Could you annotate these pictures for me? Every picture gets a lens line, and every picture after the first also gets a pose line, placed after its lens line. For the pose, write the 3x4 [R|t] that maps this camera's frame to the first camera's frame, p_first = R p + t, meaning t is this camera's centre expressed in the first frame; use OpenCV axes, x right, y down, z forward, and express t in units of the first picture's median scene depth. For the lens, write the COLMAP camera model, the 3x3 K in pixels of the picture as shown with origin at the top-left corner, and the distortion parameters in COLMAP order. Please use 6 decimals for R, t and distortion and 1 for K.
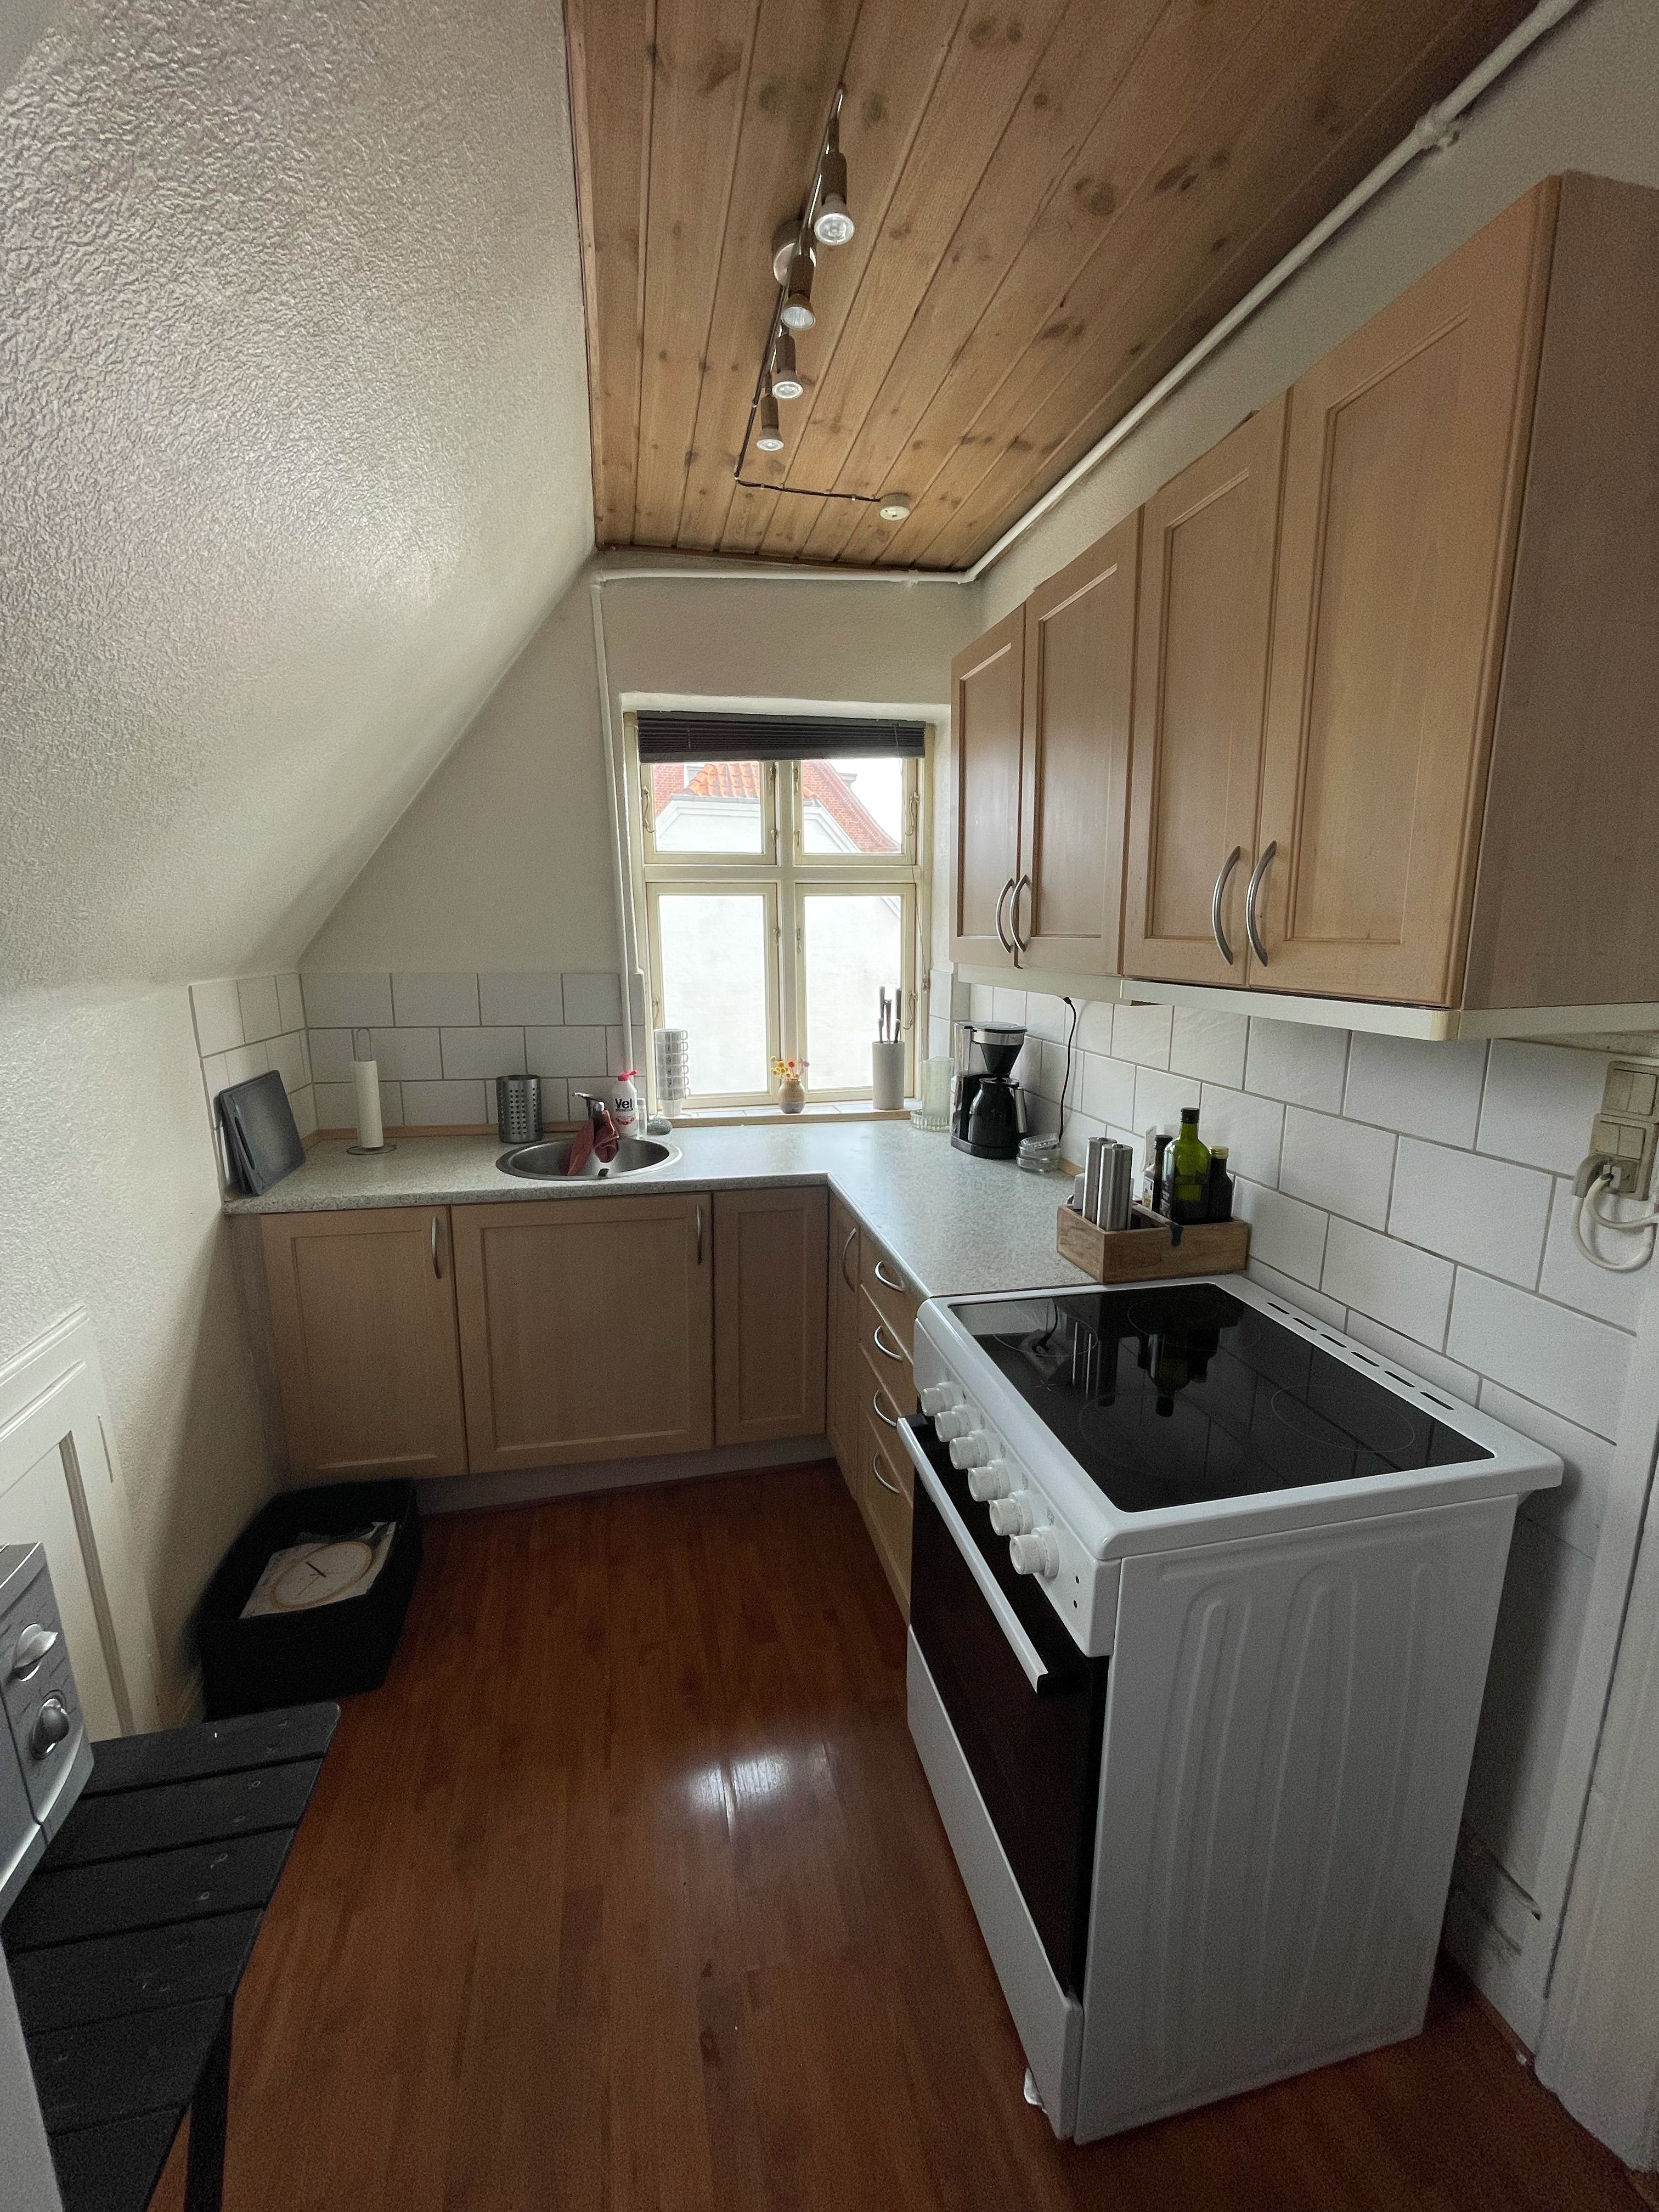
lens RADIAL K [[876.0, 0, 829.5], [0, 876.0, 1106.0], [0, 0, 1]] dist [-0.000275, -0.000052]
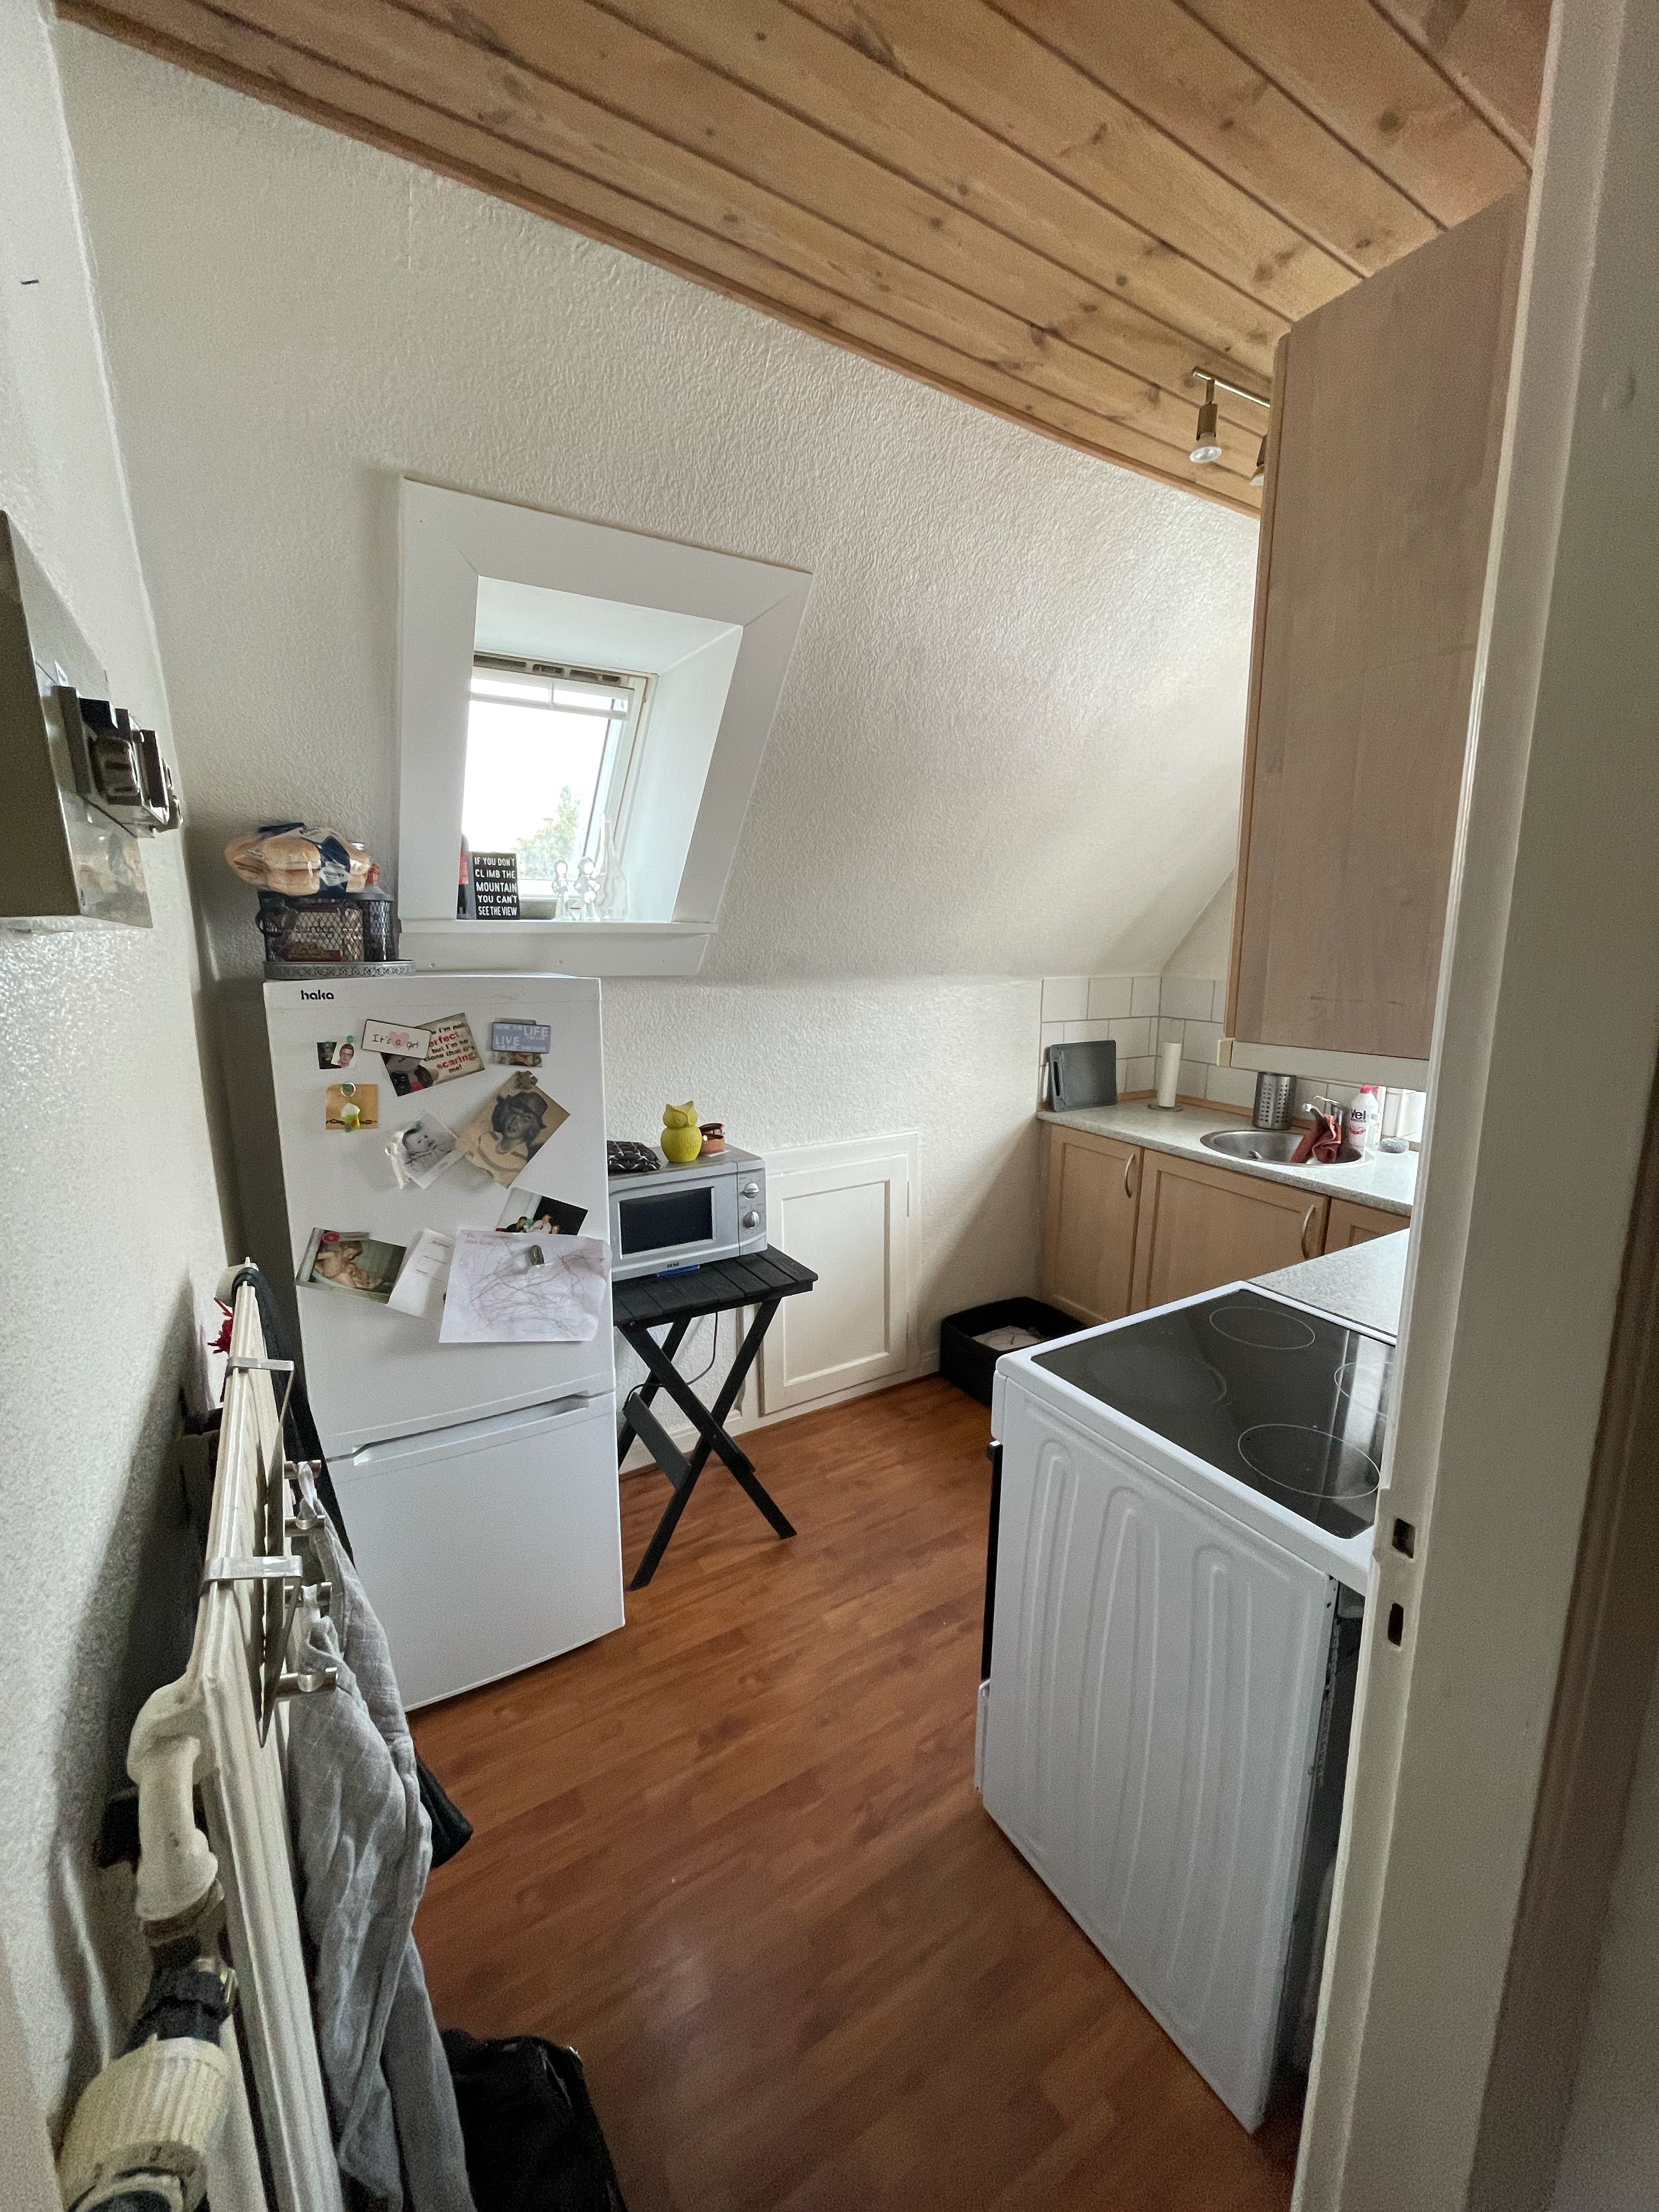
lens RADIAL K [[876.0, 0, 829.5], [0, 876.0, 1106.0], [0, 0, 1]] dist [-0.000275, -0.000052]
pose [[0.321034, 0.182129, -0.929390, 0.668557], [-0.189210, 0.973885, 0.125491, -0.029403], [0.927975, 0.135563, 0.347111, 0.056518]]
